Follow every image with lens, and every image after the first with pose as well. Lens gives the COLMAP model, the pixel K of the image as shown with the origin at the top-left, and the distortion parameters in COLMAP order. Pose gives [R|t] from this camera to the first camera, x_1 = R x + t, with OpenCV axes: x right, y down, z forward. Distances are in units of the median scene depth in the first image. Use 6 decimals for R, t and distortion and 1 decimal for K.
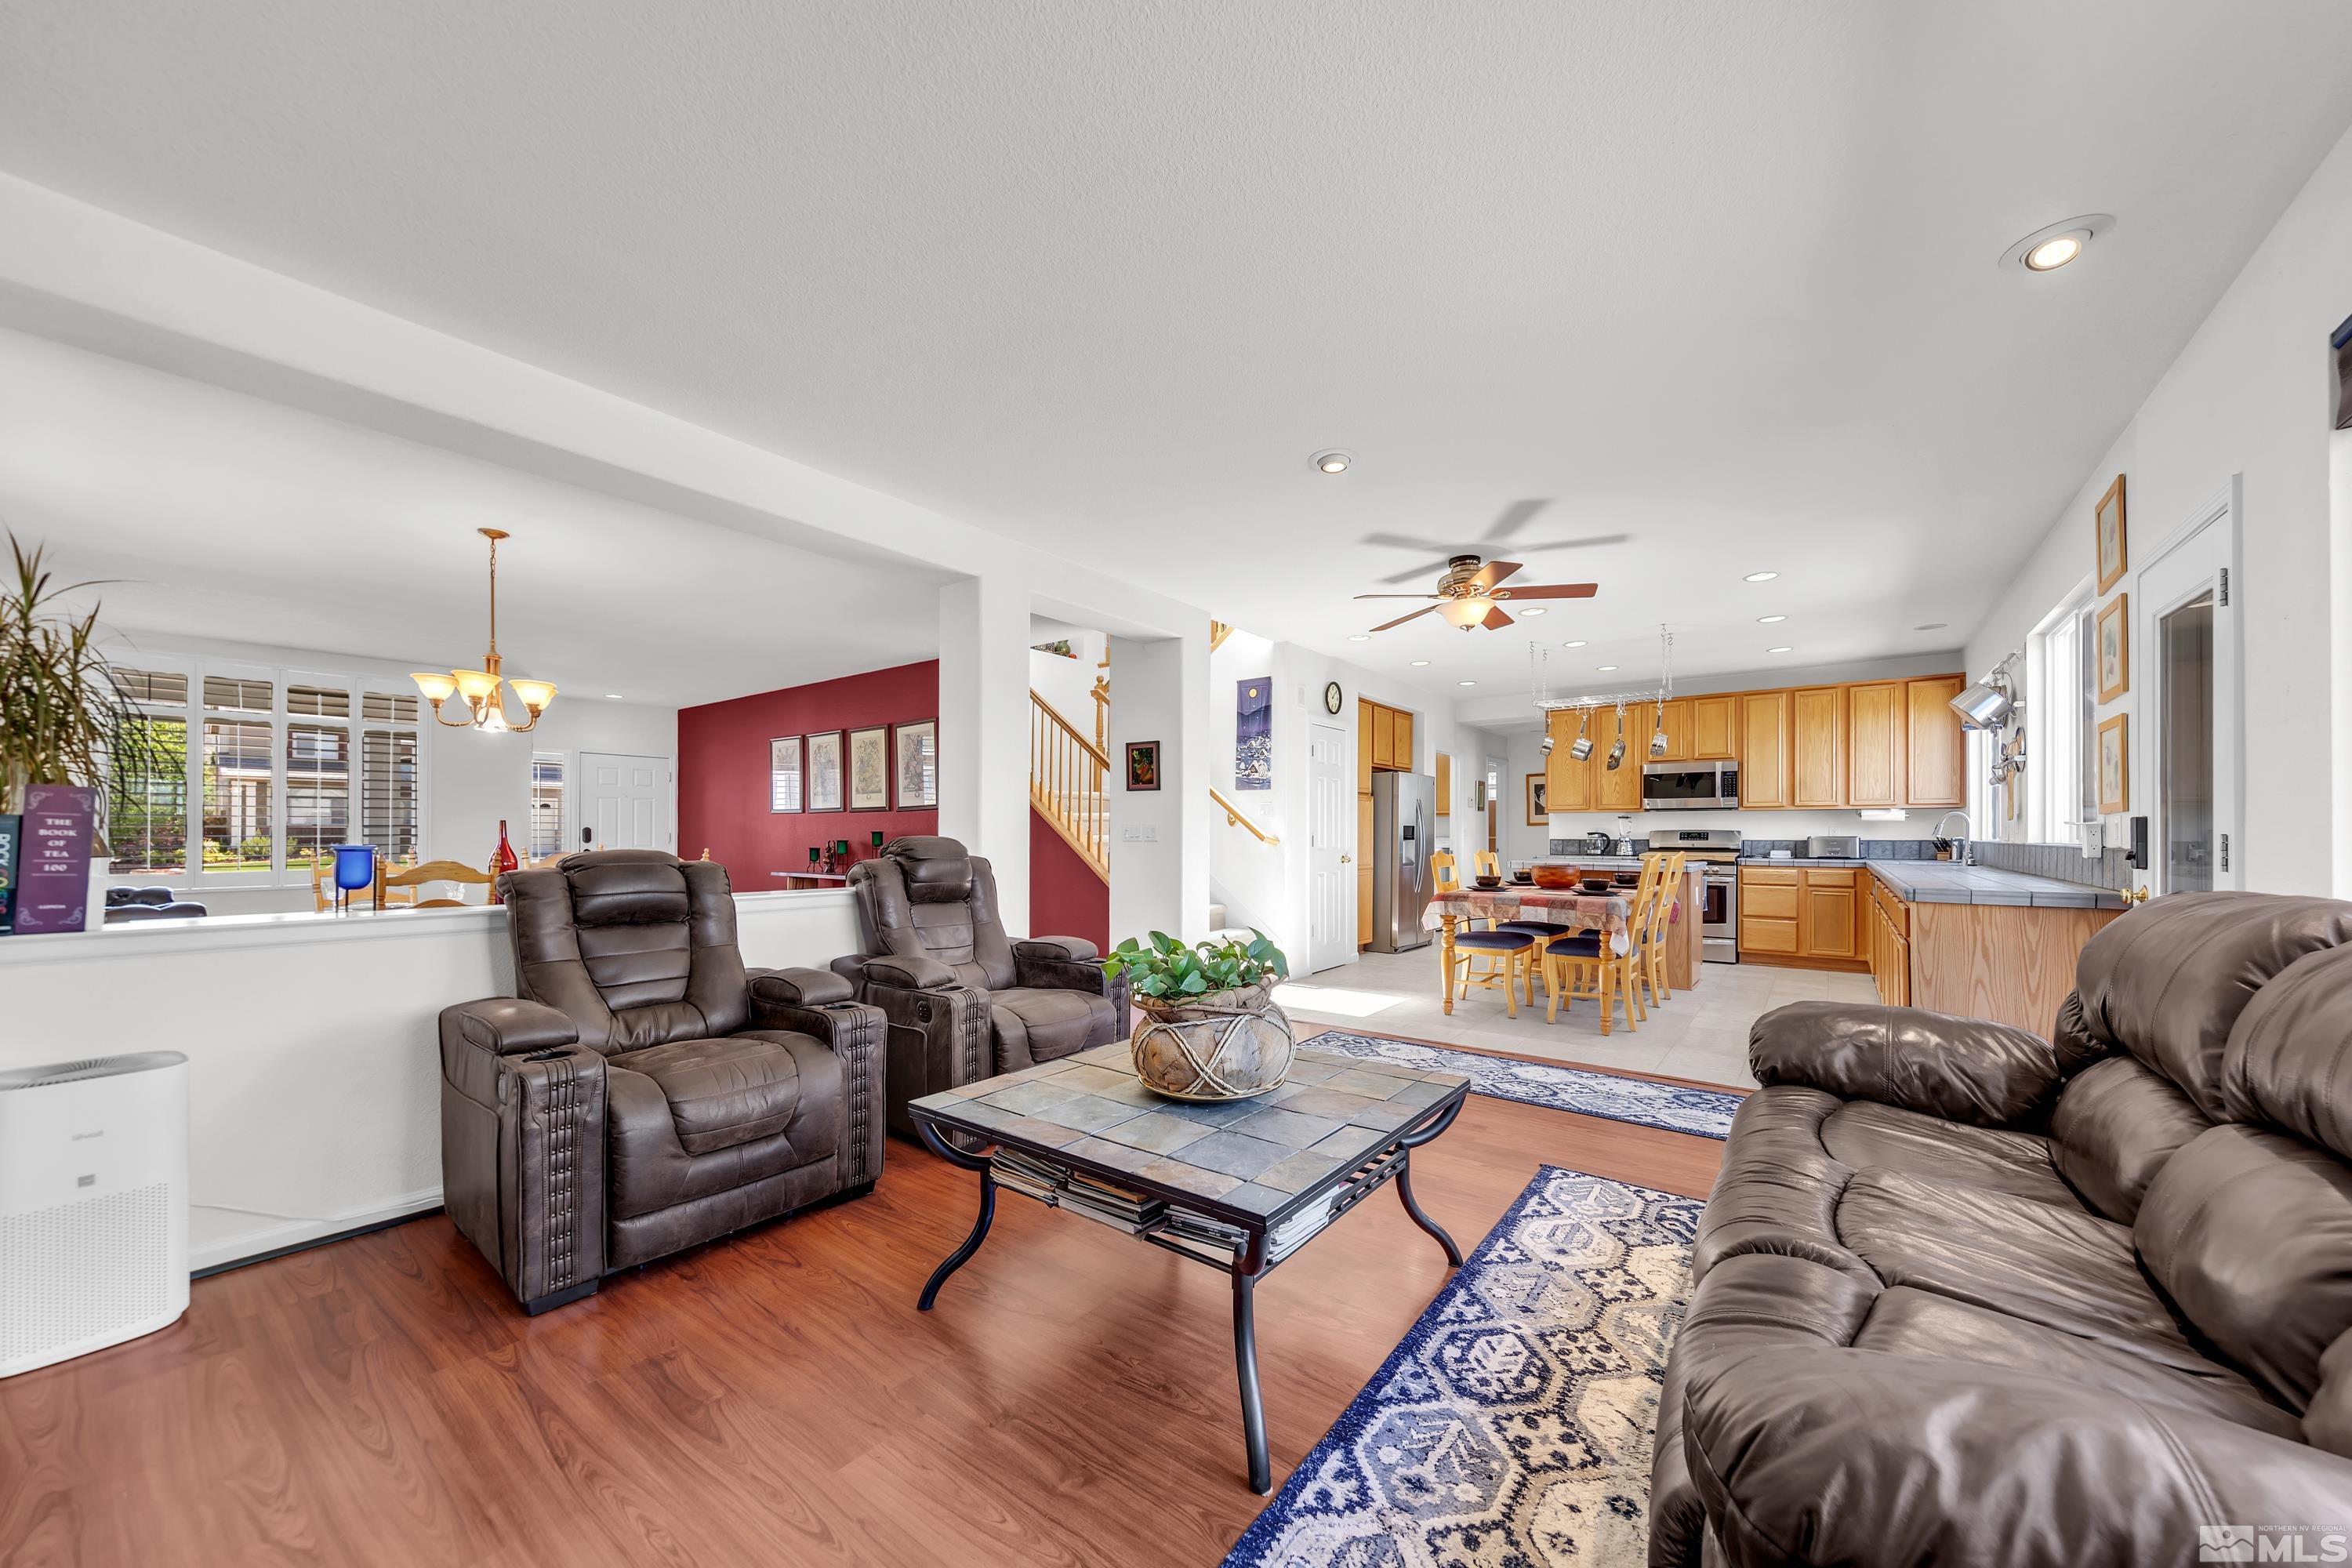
lens RADIAL K [[841.6, 0, 1175.1], [0, 841.6, 832.5], [0, 0, 1]] dist [0.006575, 0.000009]
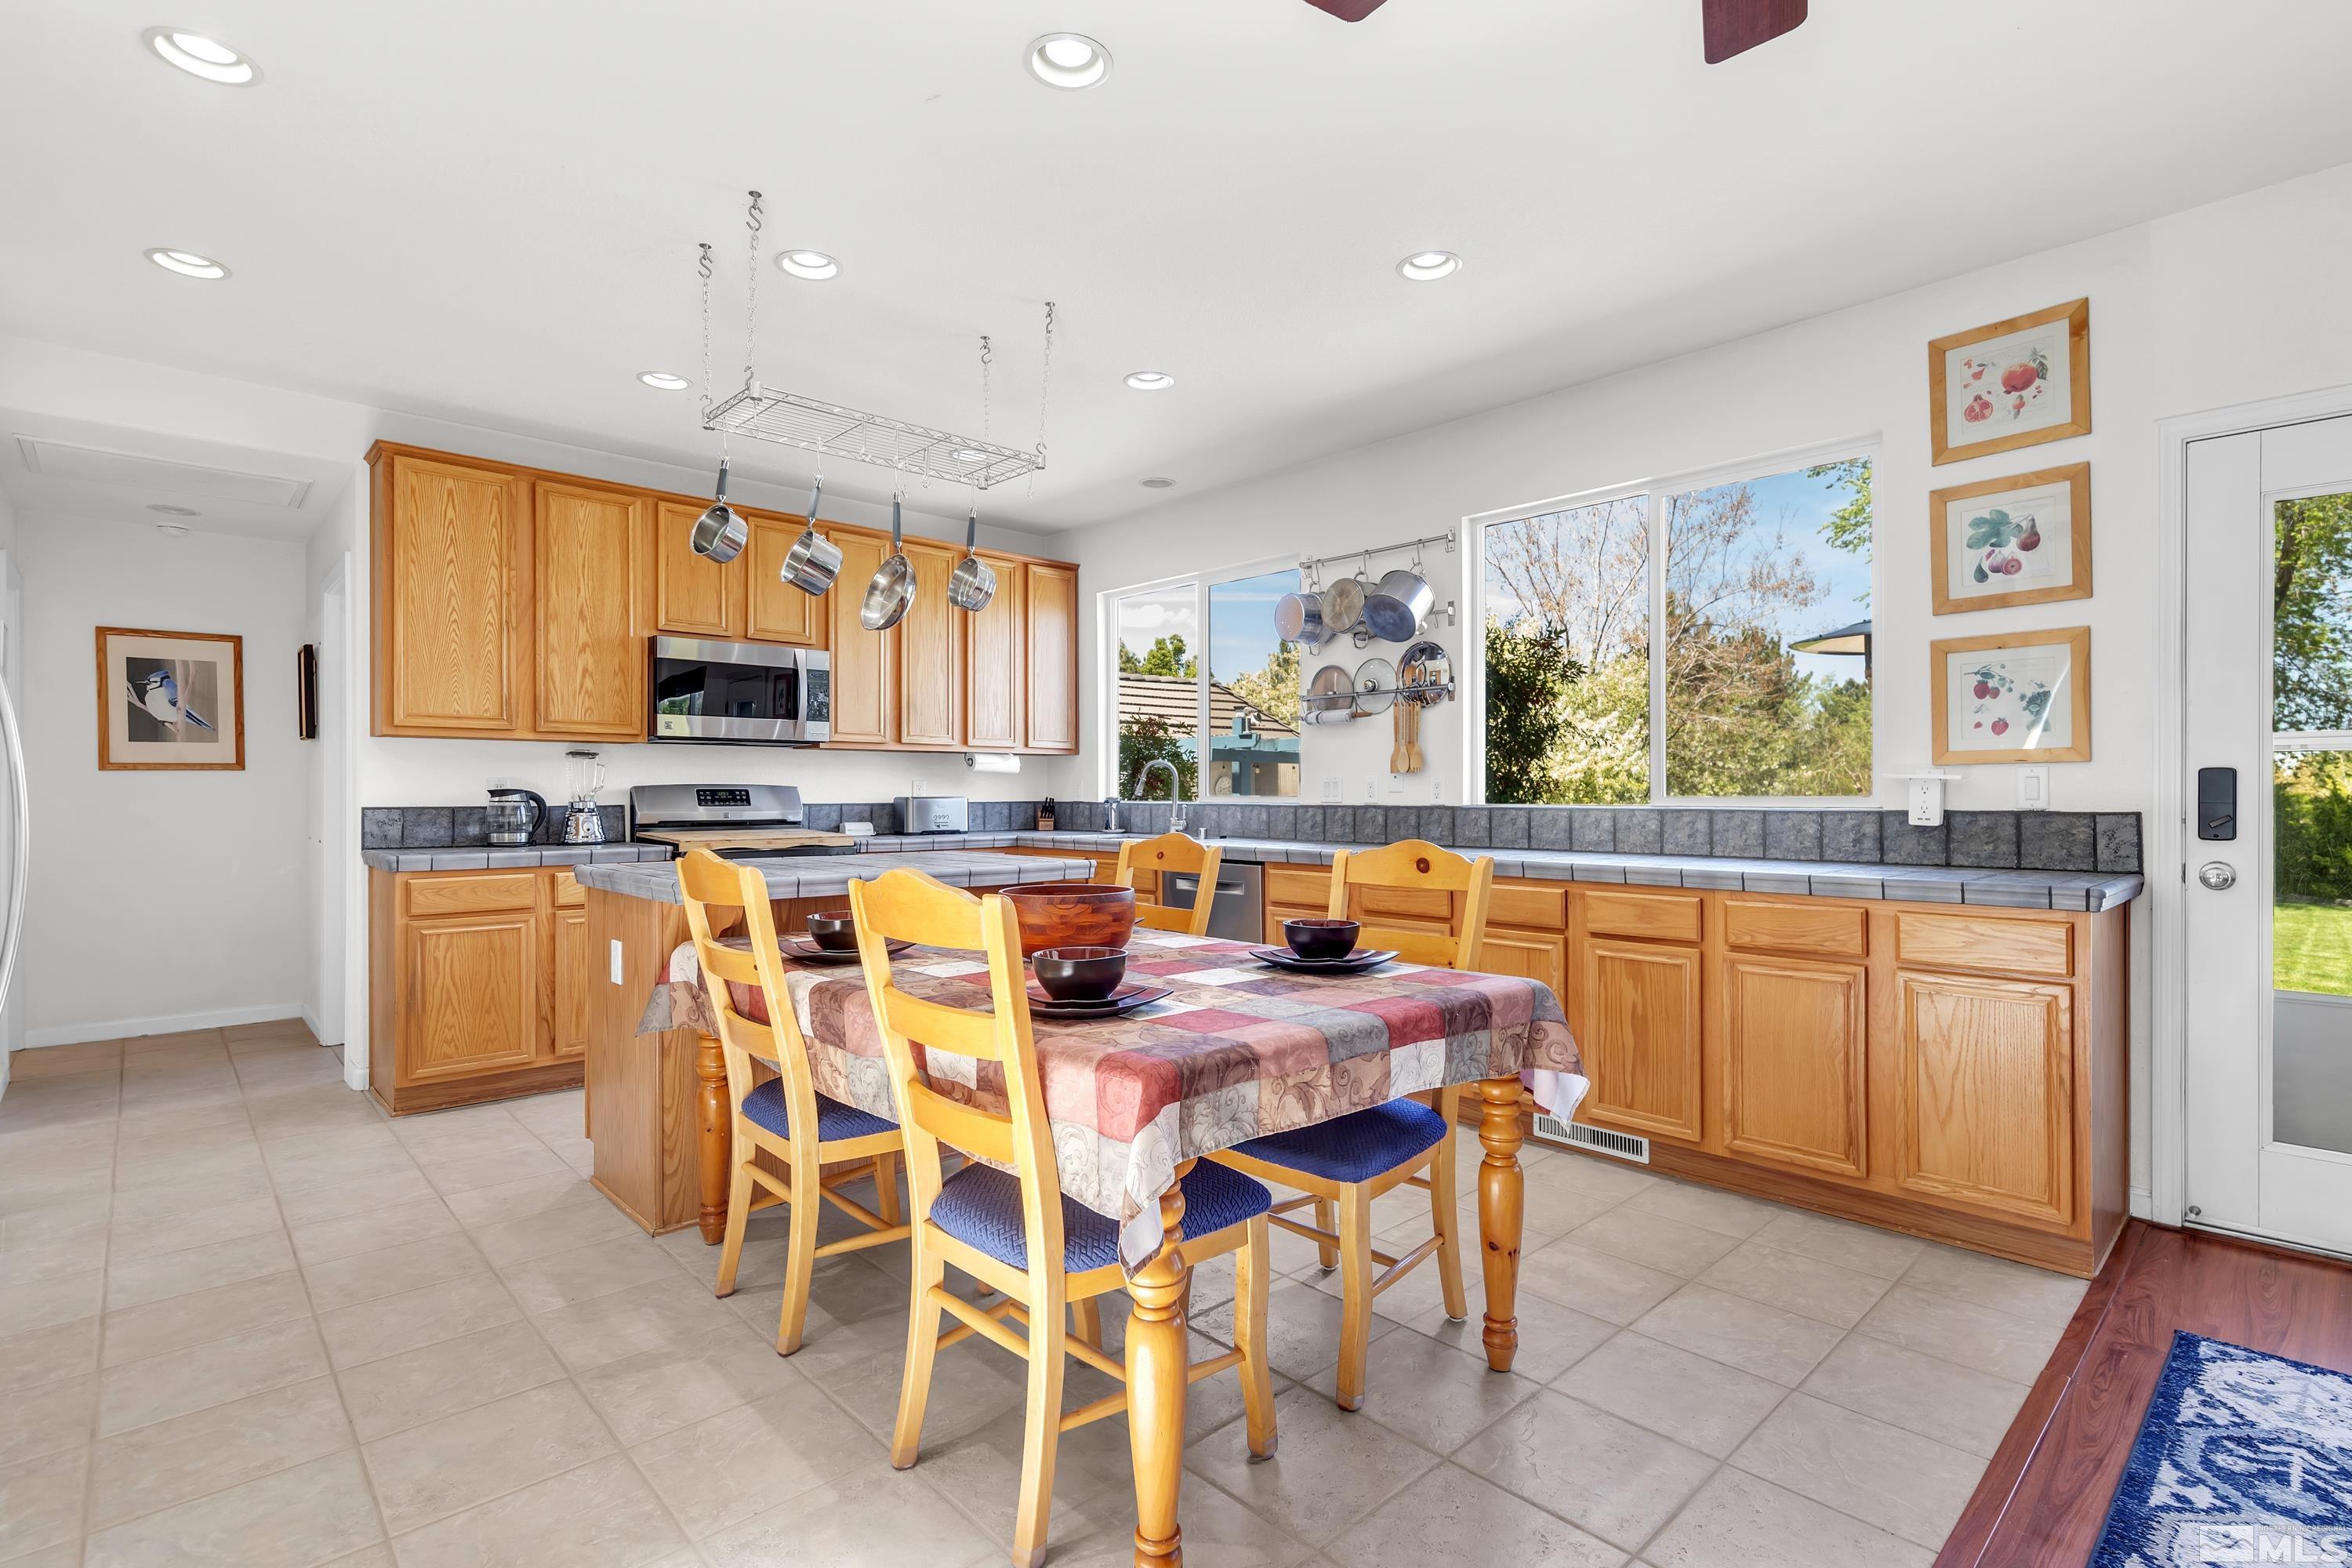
lens RADIAL K [[1102.2, 0, 1240.5], [0, 1102.2, 787.8], [0, 0, 1]] dist [0.004059, -0.000135]
pose [[0.137016, 0.003383, 0.990563, 0.029159], [-0.000779, 0.999994, -0.003308, 0.000912], [-0.990569, -0.000319, 0.137018, 0.706873]]
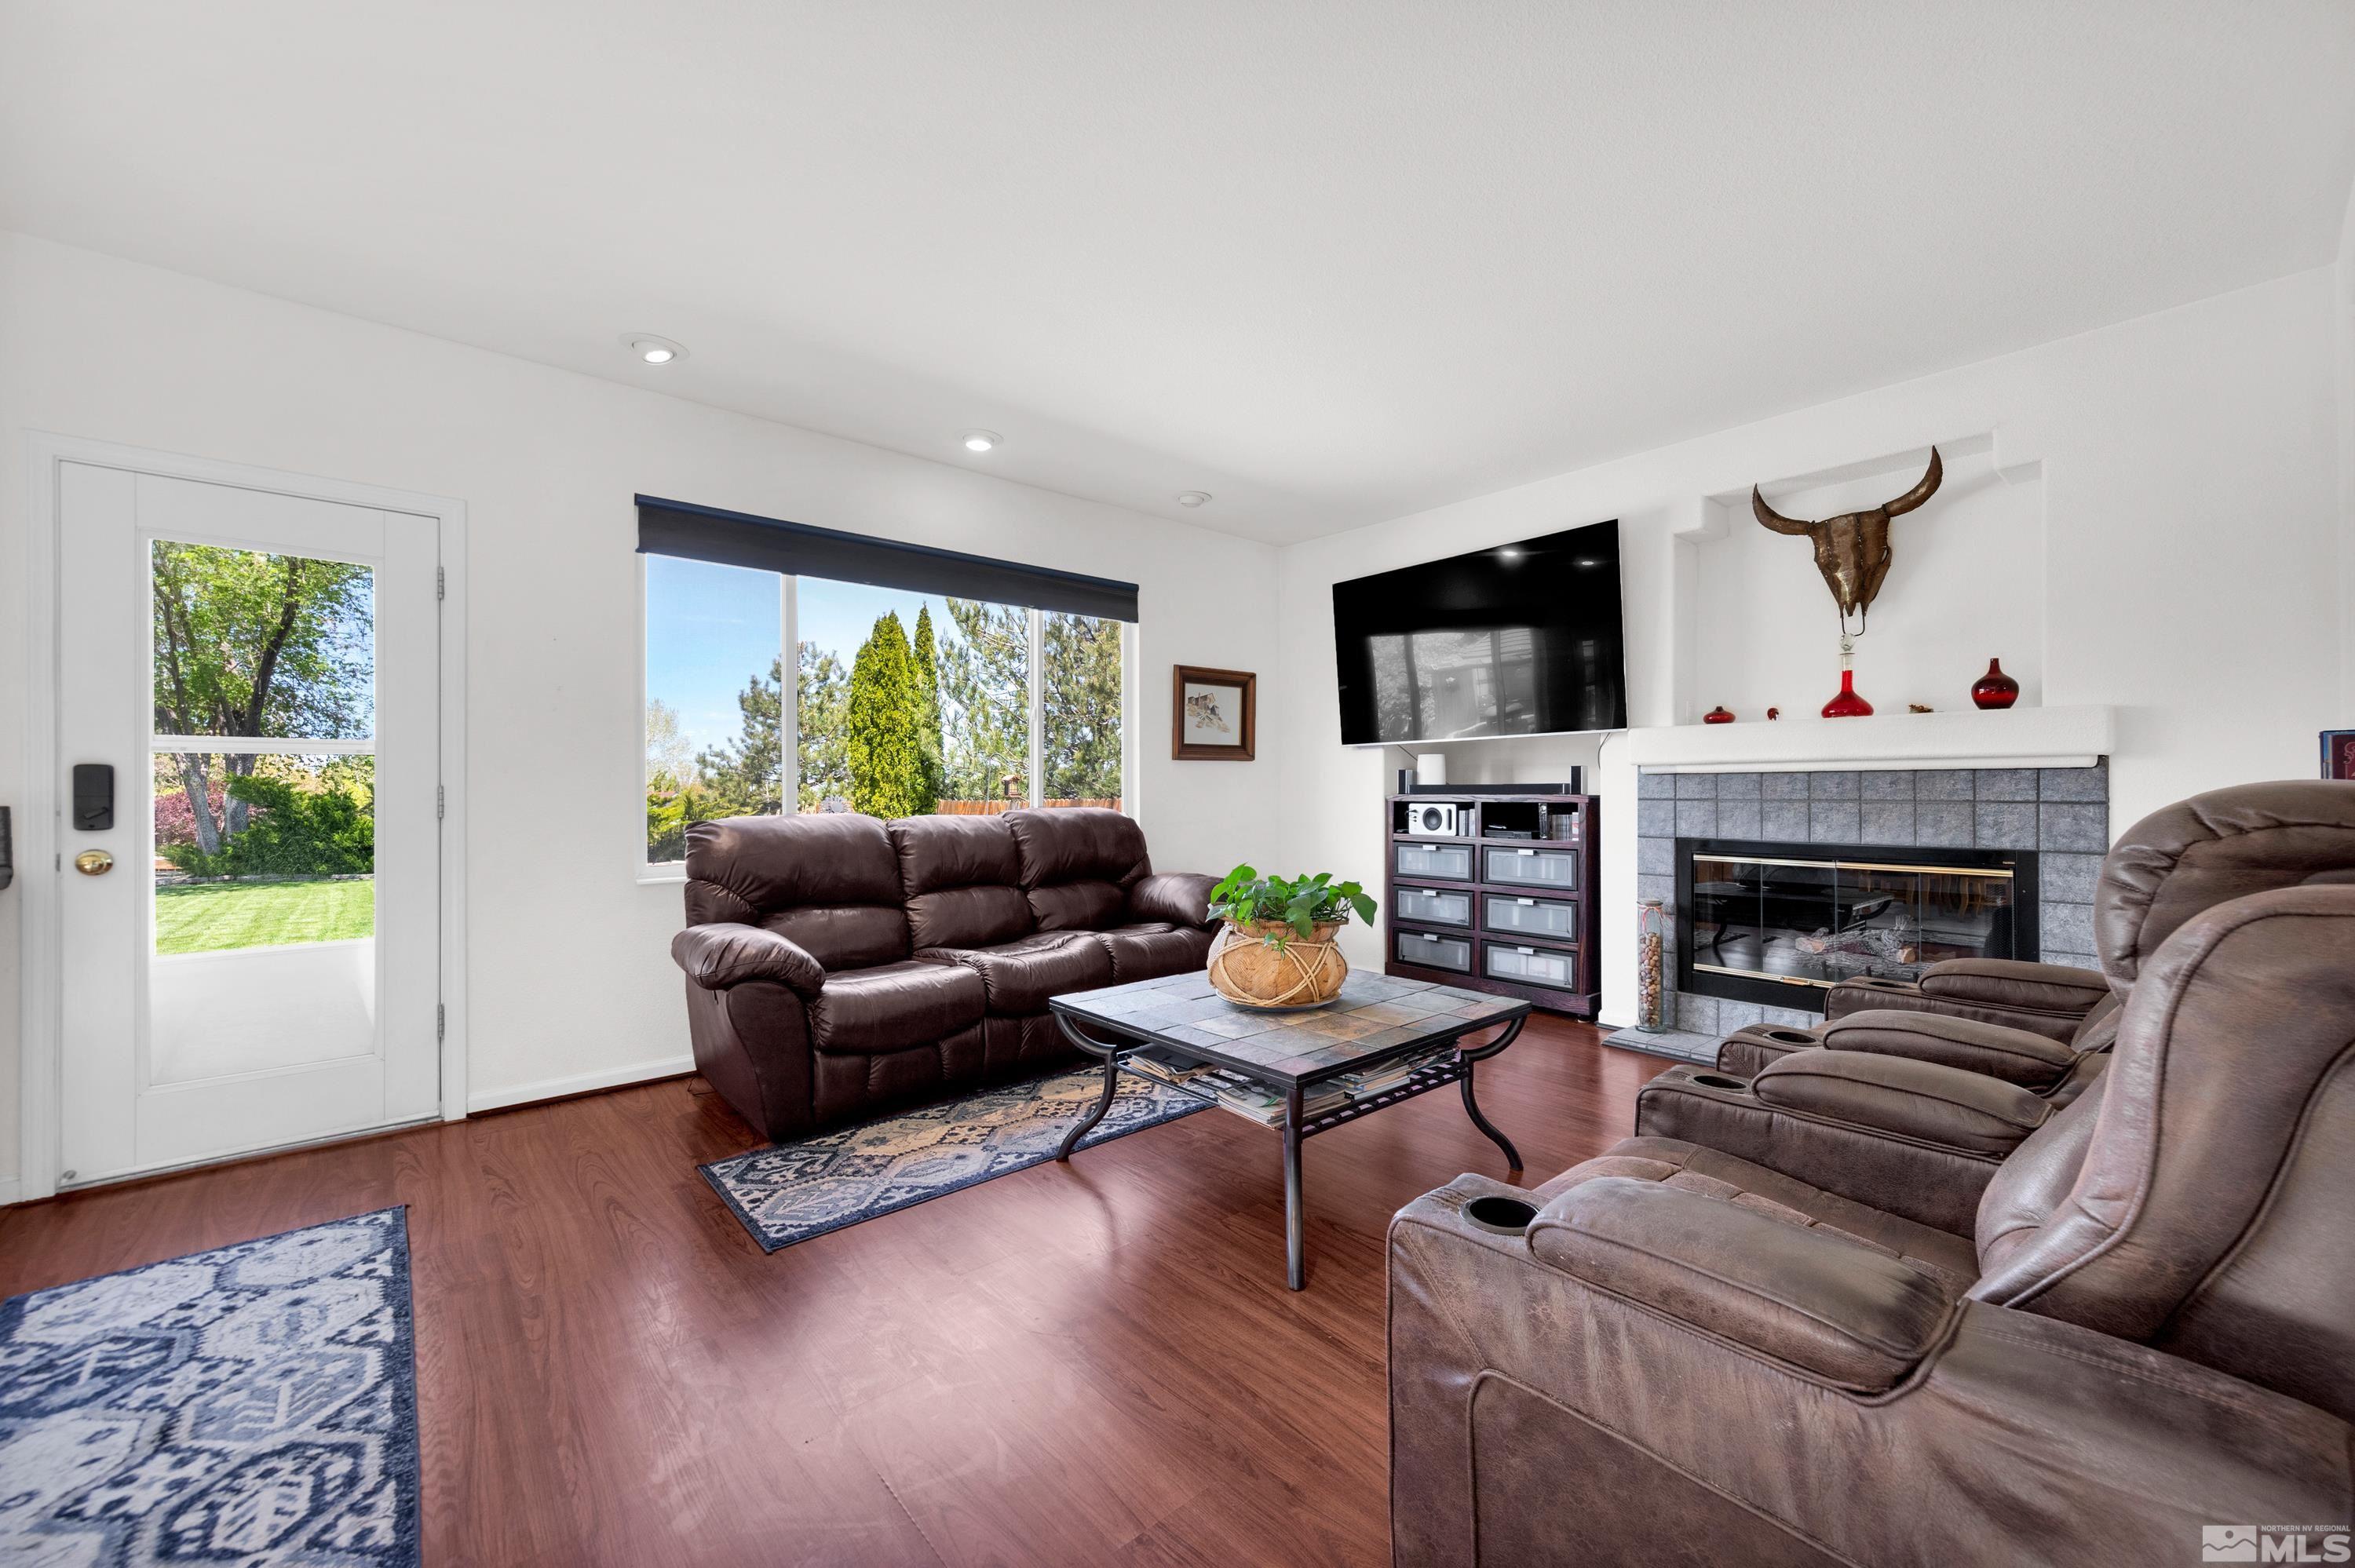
lens RADIAL K [[918.7, 0, 1177.5], [0, 918.7, 784.0], [0, 0, 1]] dist [0.001677, -0.000028]
pose [[-0.979607, 0.003748, 0.200891, -0.022302], [0.002749, 0.999982, -0.005253, 0.002994], [-0.200907, -0.004593, -0.979600, 0.685191]]
